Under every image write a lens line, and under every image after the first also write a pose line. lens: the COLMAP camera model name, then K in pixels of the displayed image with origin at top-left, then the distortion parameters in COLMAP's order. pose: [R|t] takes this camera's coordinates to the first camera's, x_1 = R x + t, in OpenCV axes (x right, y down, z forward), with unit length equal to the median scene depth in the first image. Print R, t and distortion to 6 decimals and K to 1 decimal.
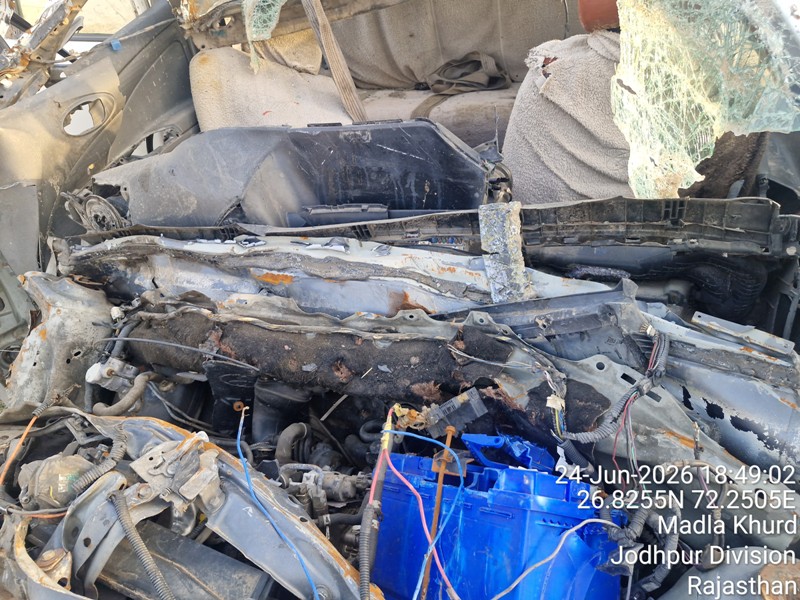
lens RADIAL K [[558.1, 0, 404.1], [0, 558.1, 284.2], [0, 0, 1]] dist [0.046956, -0.080722]
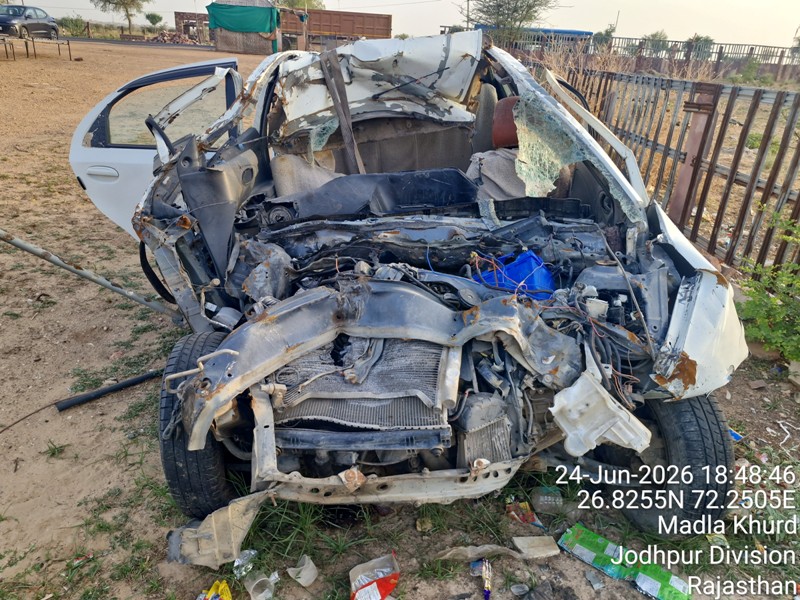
lens RADIAL K [[558.1, 0, 395.1], [0, 558.1, 305.0], [0, 0, 1]] dist [0.046956, -0.080722]
pose [[0.957719, -0.010134, 0.287526, -1.102023], [0.082119, 0.967434, -0.239433, 1.034932], [-0.275736, 0.252921, 0.927362, -1.290688]]
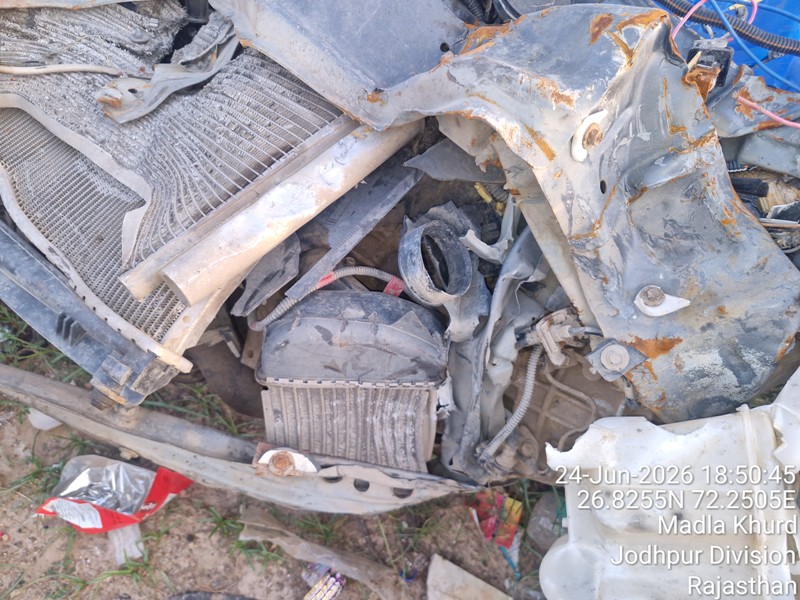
lens RADIAL K [[558.1, 0, 394.3], [0, 558.1, 298.7], [0, 0, 1]] dist [0.046956, -0.080722]
pose [[0.929650, 0.364015, -0.056948, -0.129959], [-0.344209, 0.913196, 0.218158, 0.726751], [0.131417, -0.183208, 0.974251, 0.002096]]
